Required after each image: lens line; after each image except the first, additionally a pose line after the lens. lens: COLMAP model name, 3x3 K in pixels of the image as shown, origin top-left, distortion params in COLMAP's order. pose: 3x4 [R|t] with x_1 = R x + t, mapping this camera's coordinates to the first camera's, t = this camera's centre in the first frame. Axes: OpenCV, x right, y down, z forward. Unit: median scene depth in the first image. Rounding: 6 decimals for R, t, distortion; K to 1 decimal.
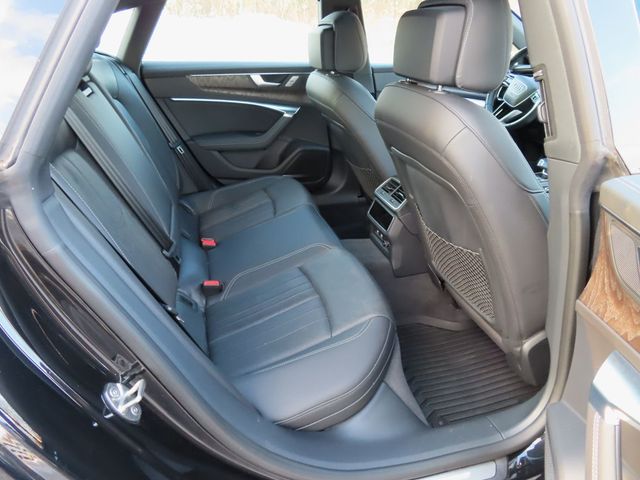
lens RADIAL K [[458.7, 0, 320.8], [0, 458.7, 242.3], [0, 0, 1]] dist [-0.001801, -0.001787]
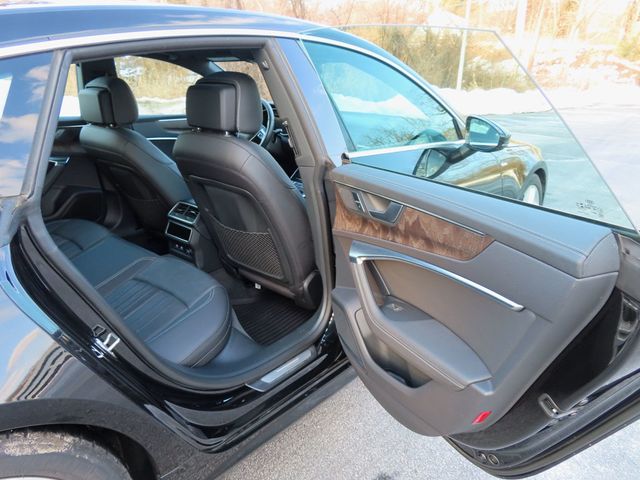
lens RADIAL K [[458.7, 0, 321.3], [0, 458.7, 240.5], [0, 0, 1]] dist [-0.001801, -0.001787]
pose [[0.816076, -0.184762, 0.547615, -0.231810], [0.232413, 0.972446, -0.018253, 0.075356], [-0.529154, 0.142169, 0.836531, -0.258309]]
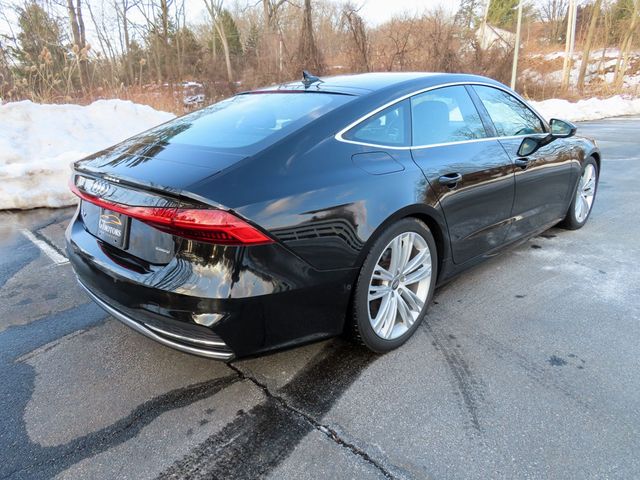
lens RADIAL K [[458.7, 0, 319.1], [0, 458.7, 239.5], [0, 0, 1]] dist [-0.001801, -0.001787]
pose [[0.866009, -0.174264, 0.468679, -0.263085], [0.238800, 0.967646, -0.081456, 0.081949], [-0.439321, 0.182462, 0.879605, -0.275323]]
